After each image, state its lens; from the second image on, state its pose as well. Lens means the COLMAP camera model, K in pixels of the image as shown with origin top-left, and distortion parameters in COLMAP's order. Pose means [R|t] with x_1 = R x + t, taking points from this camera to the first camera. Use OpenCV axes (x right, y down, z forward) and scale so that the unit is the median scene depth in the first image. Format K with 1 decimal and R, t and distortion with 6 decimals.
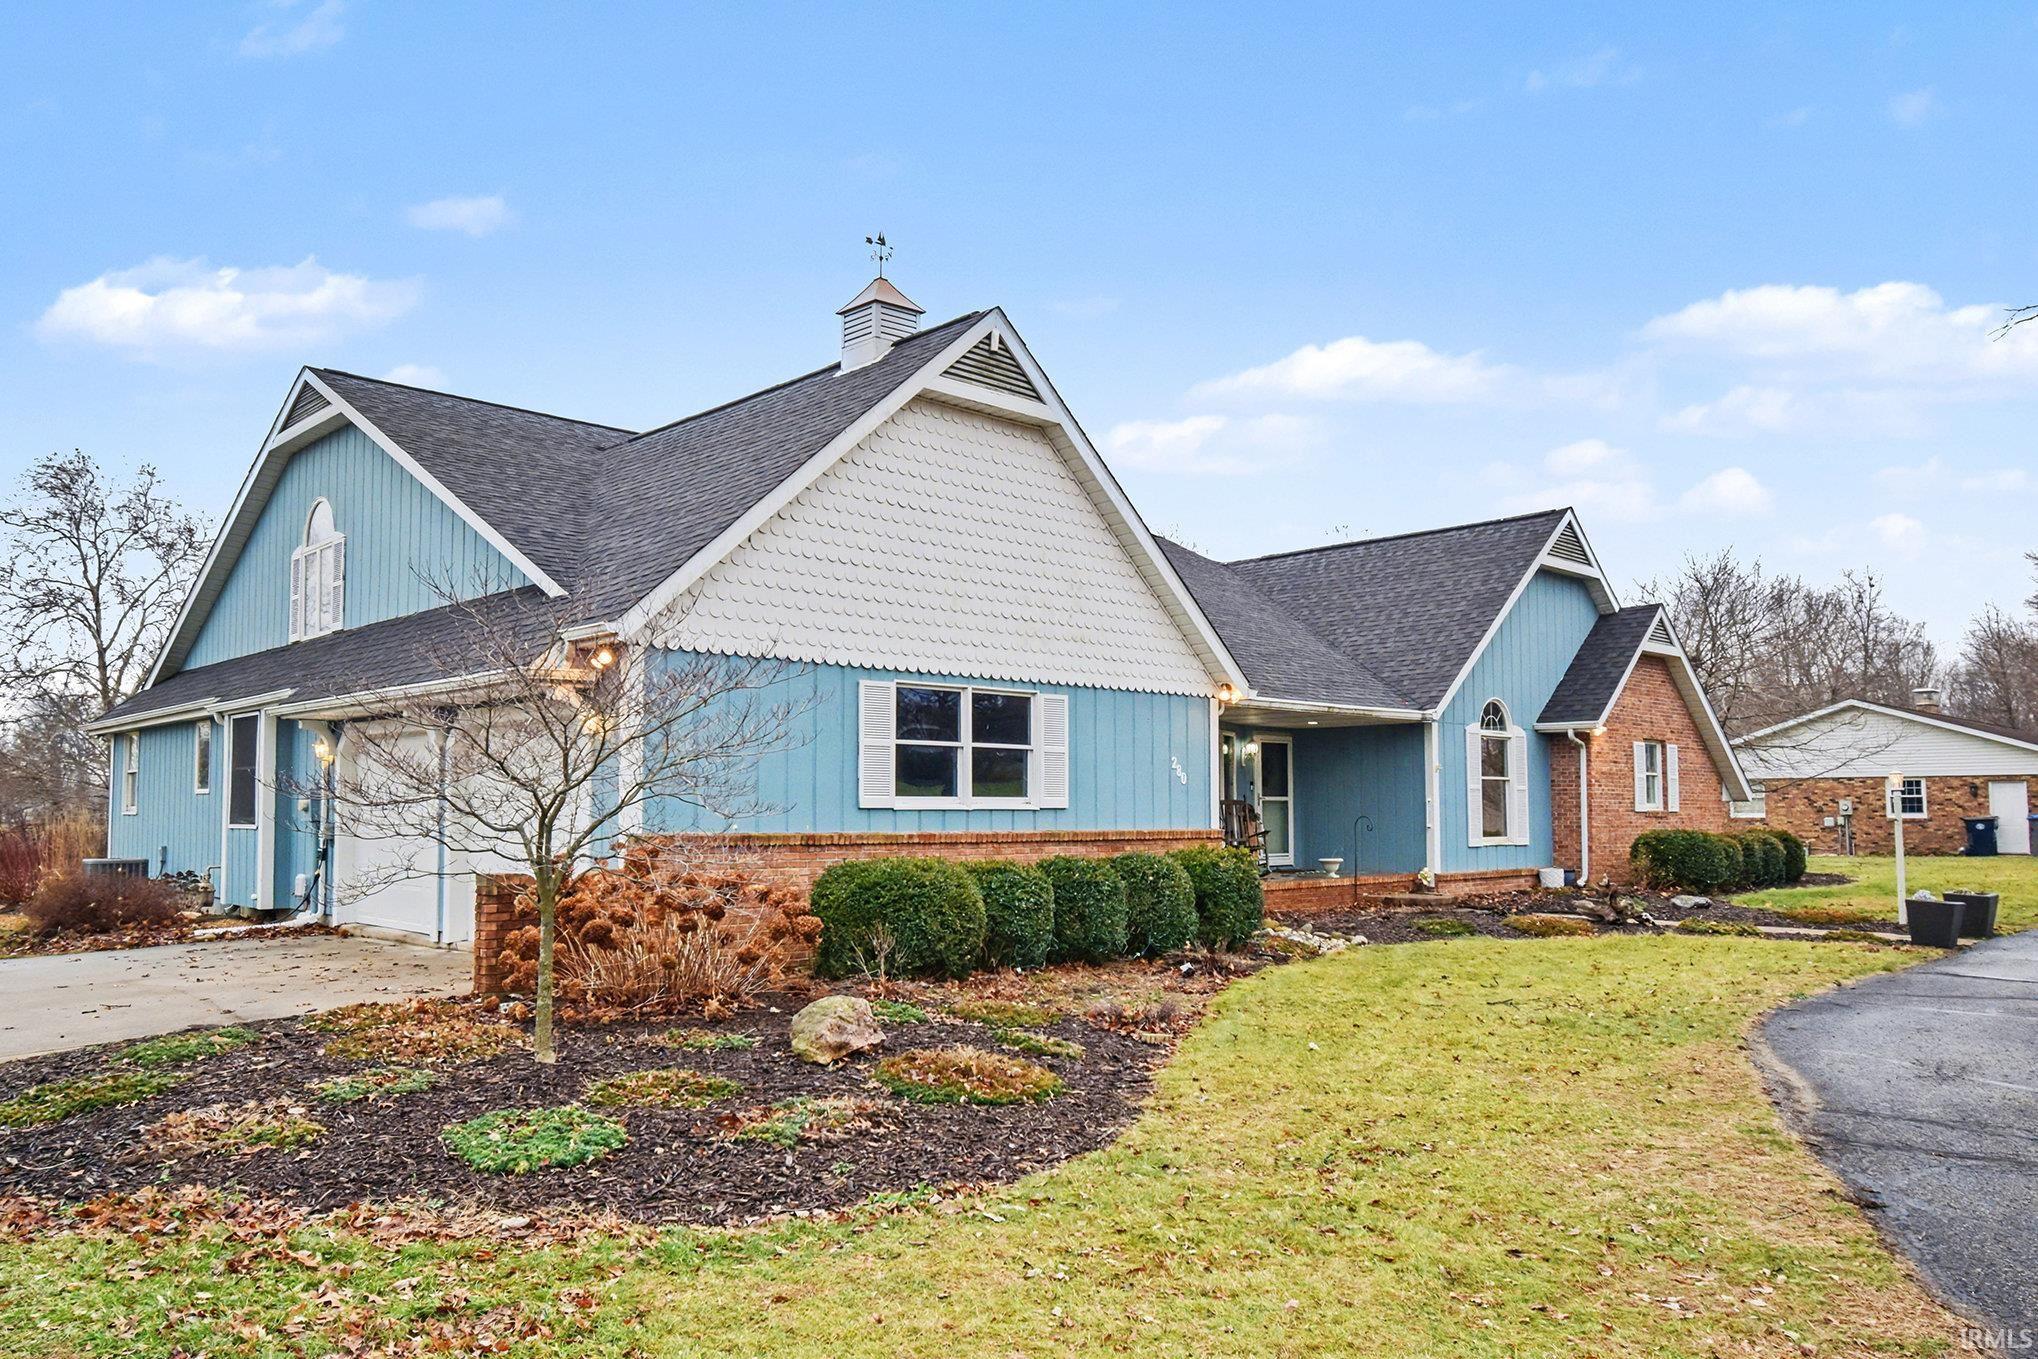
lens RADIAL K [[1423.9, 0, 1019.0], [0, 1423.9, 679.5], [0, 0, 1]] dist [-0.000291, 0.000570]
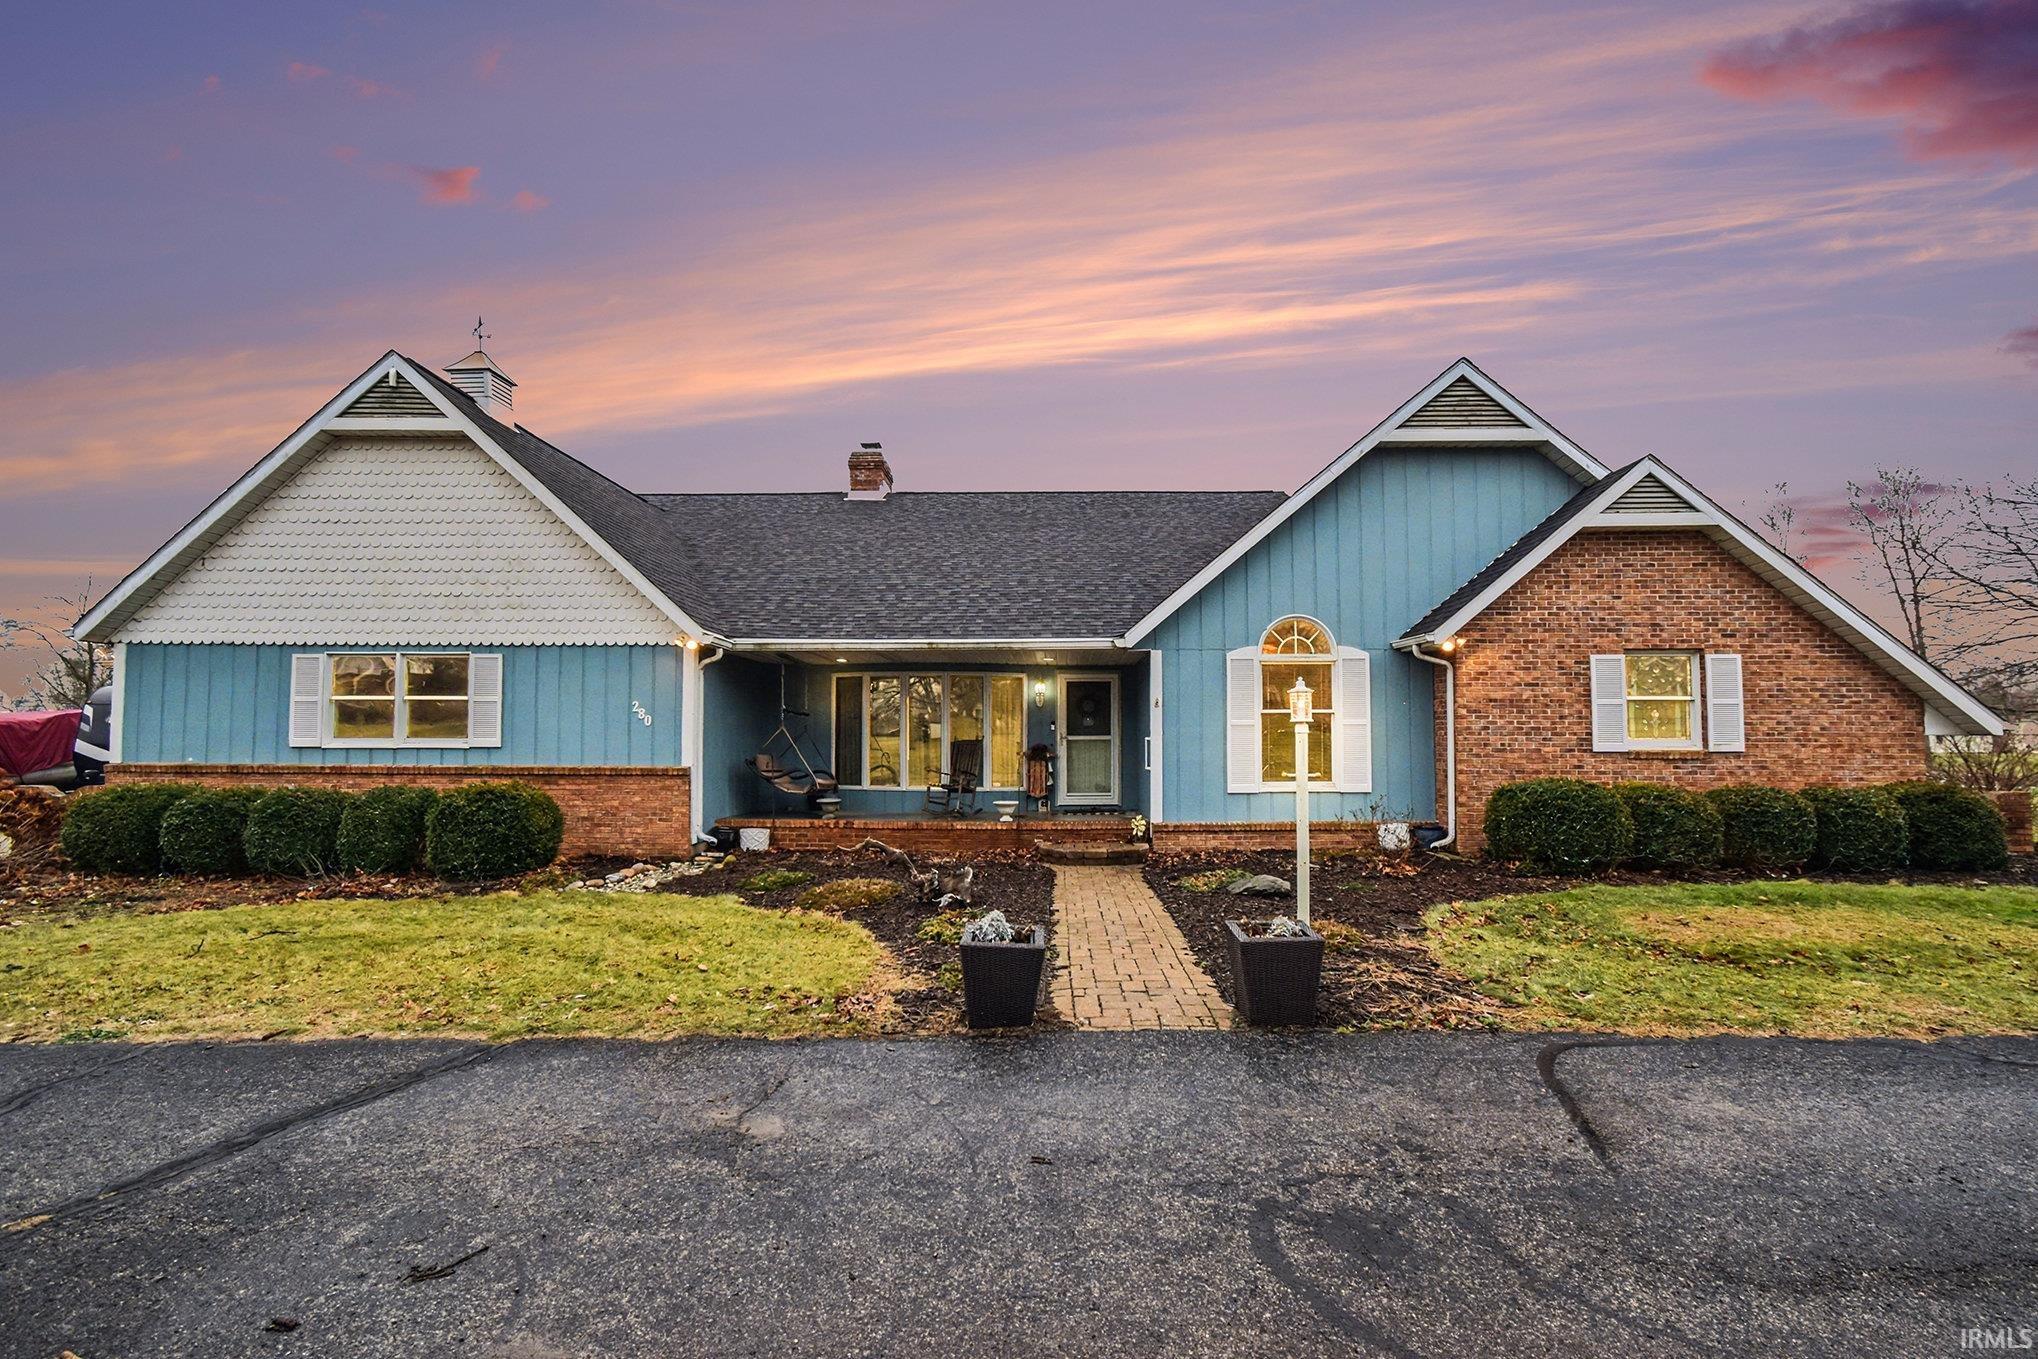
lens RADIAL K [[970.9, 0, 1019.0], [0, 970.9, 679.5], [0, 0, 1]] dist [-0.037724, 0.034799]
pose [[0.708189, -0.052468, -0.704070, 0.934766], [0.063529, 0.997925, -0.010465, 0.070854], [0.703158, -0.037317, 0.710053, 0.744054]]
